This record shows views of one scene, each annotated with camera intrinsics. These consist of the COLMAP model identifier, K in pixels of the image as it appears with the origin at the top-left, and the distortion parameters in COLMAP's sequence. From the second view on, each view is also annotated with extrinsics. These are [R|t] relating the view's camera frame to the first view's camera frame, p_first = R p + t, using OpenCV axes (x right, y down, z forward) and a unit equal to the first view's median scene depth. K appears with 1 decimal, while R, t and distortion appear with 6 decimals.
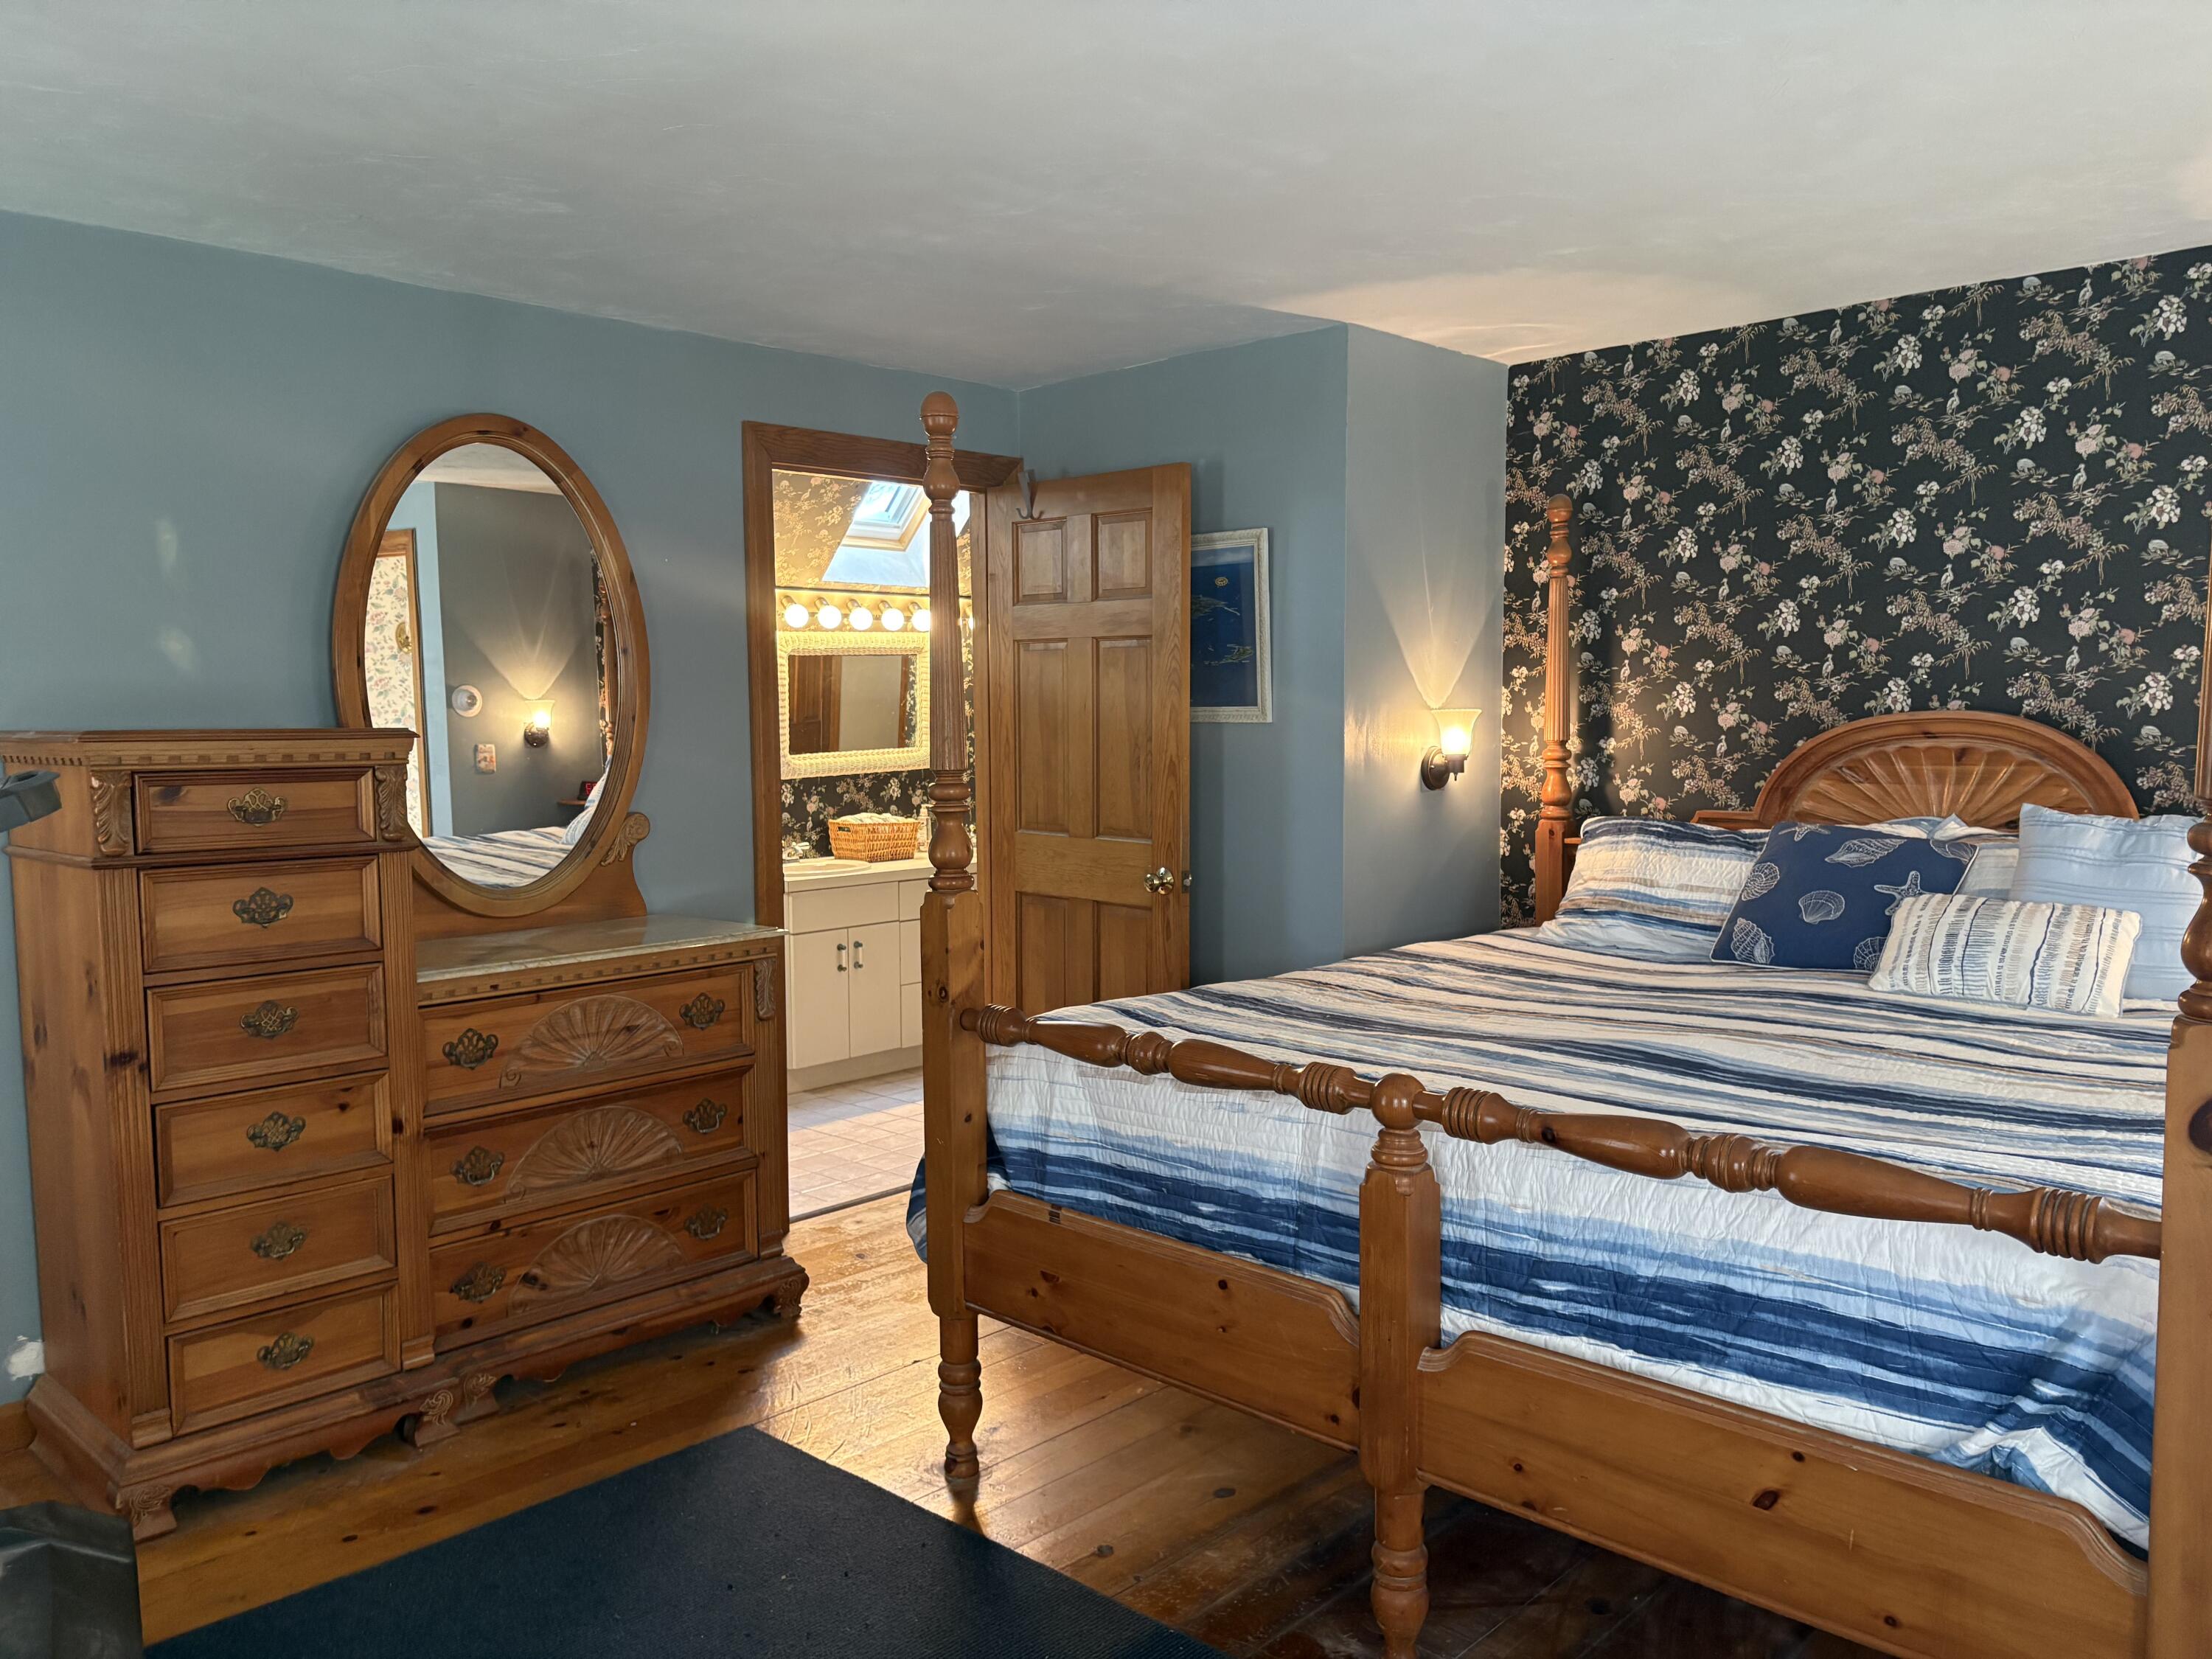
lens RADIAL K [[1669.5, 0, 1106.1], [0, 1669.5, 836.0], [0, 0, 1]] dist [0.038646, -0.008159]
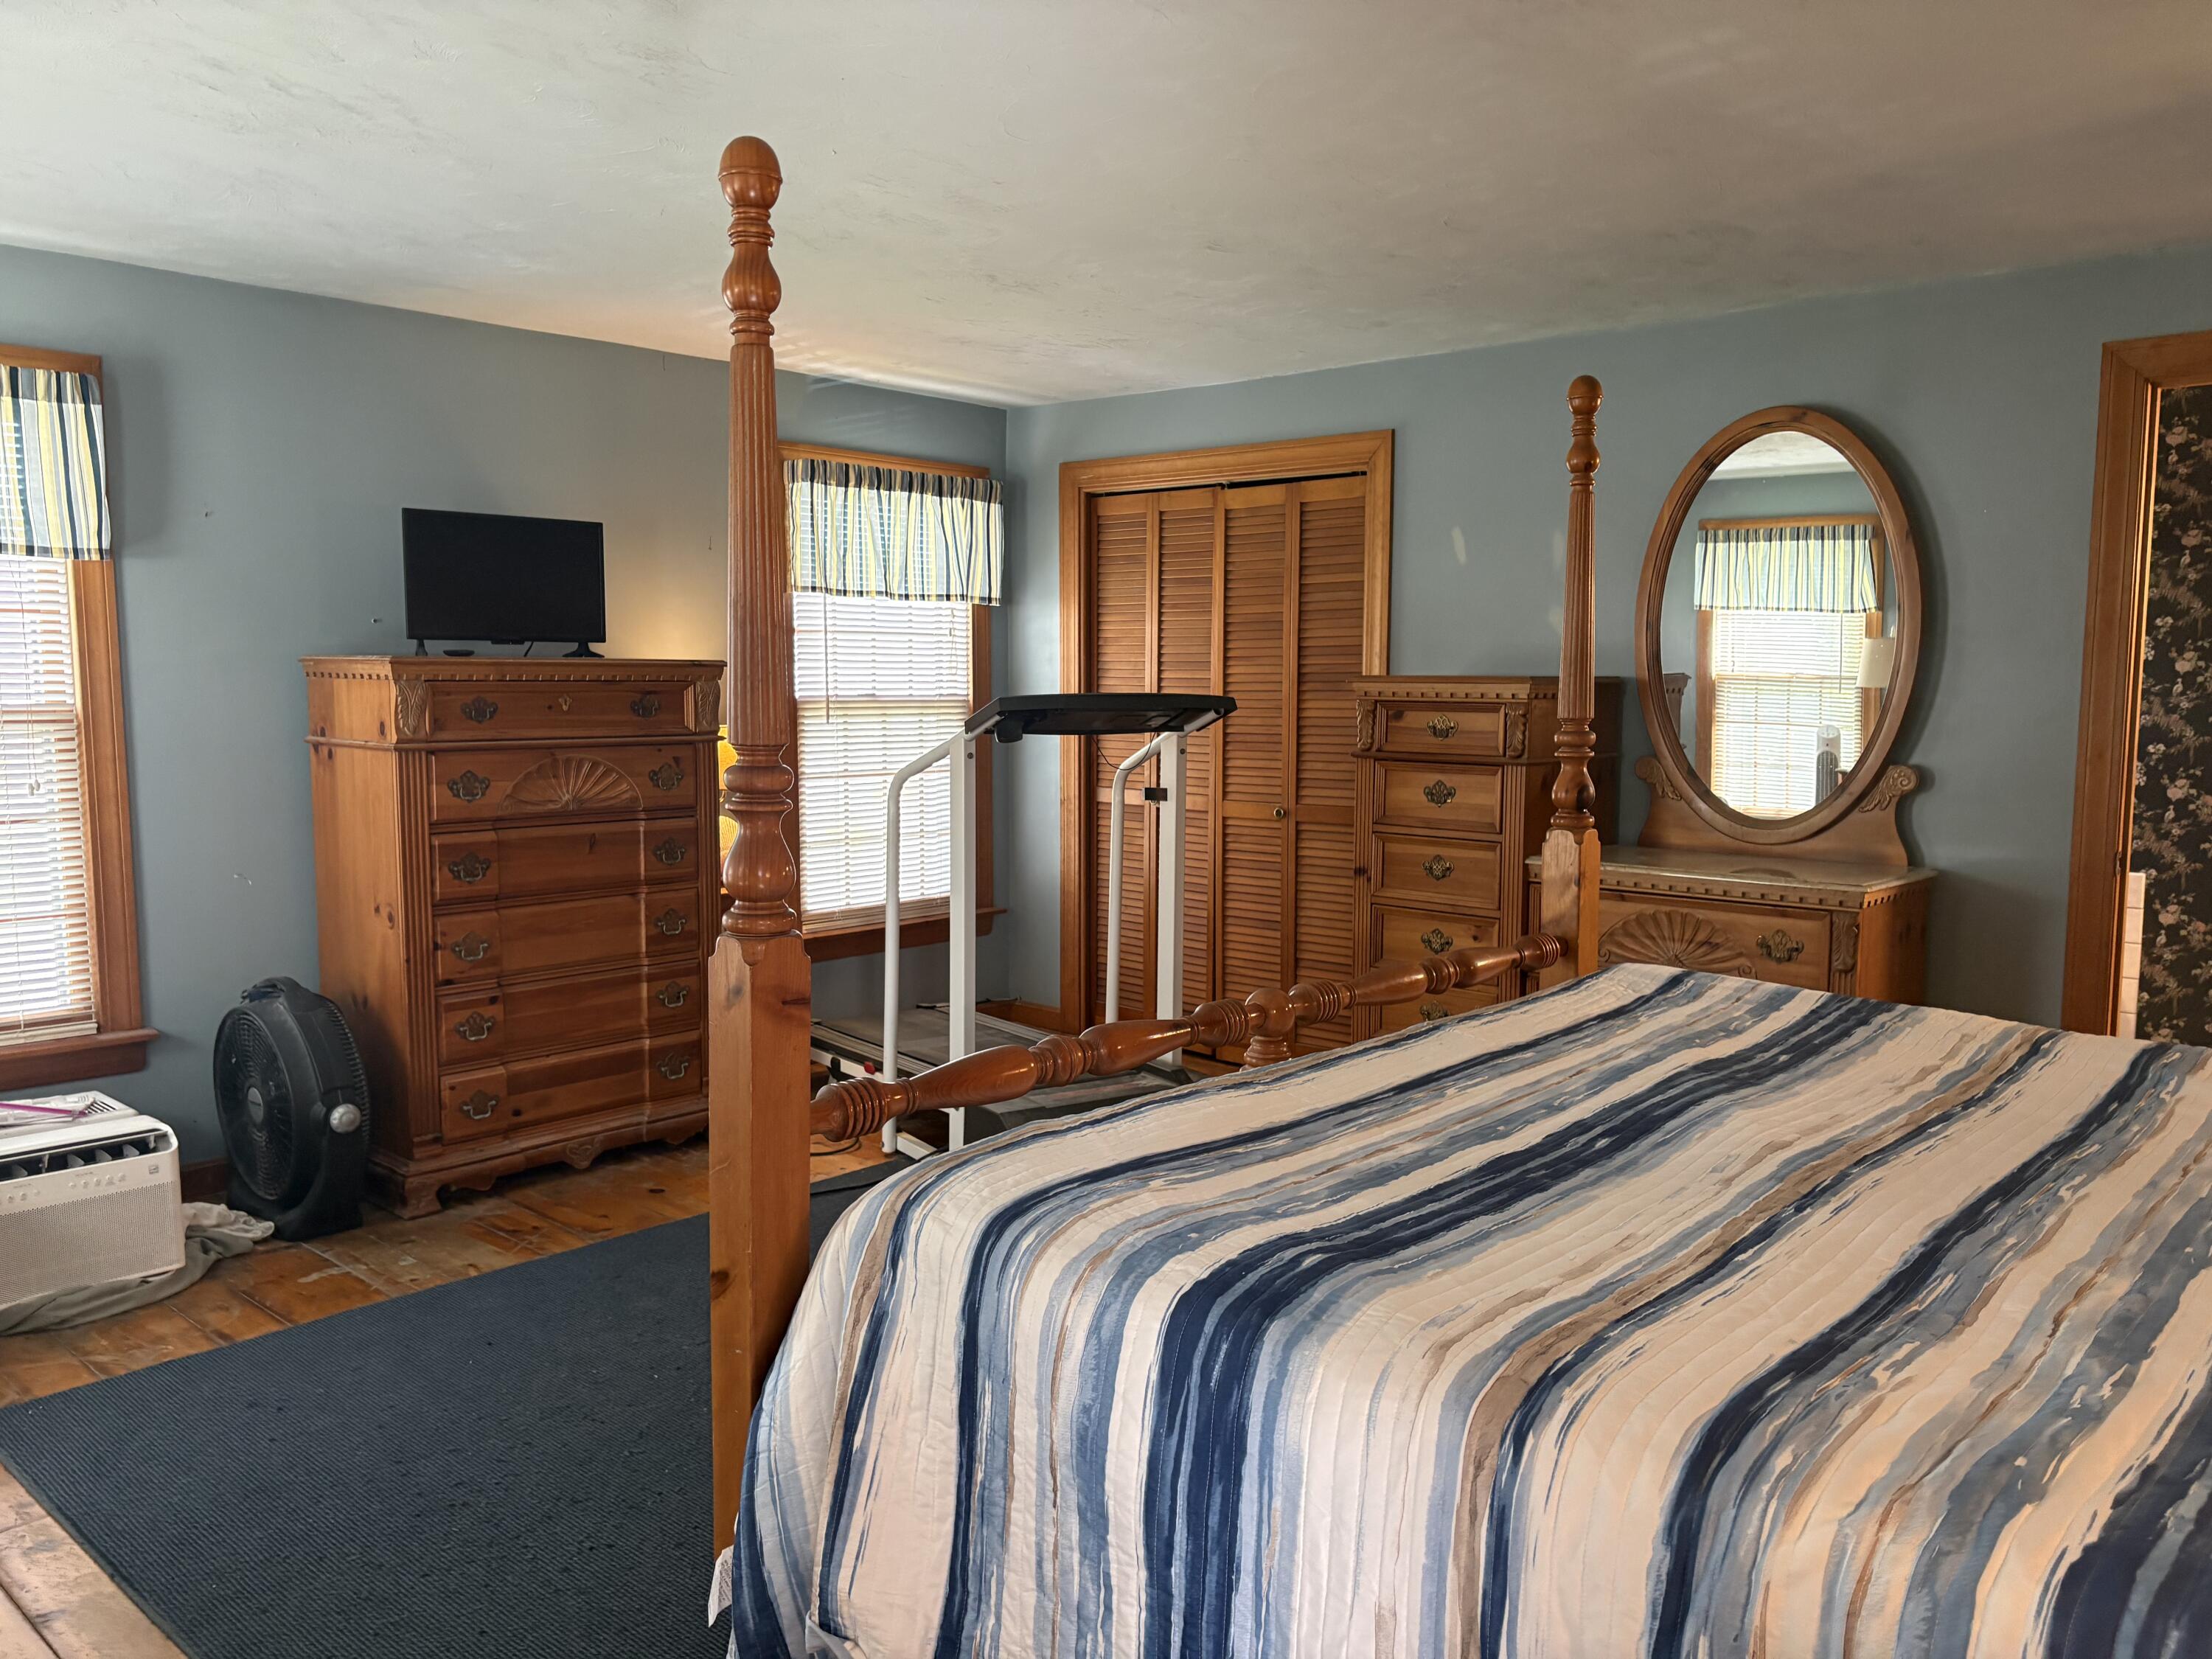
lens RADIAL K [[1669.5, 0, 1105.5], [0, 1669.5, 834.2], [0, 0, 1]] dist [0.038646, -0.008159]
pose [[0.029669, 0.107724, -0.993738, 0.994036], [-0.082290, 0.991064, 0.104977, -0.054429], [0.996167, 0.078660, 0.038268, 0.642201]]
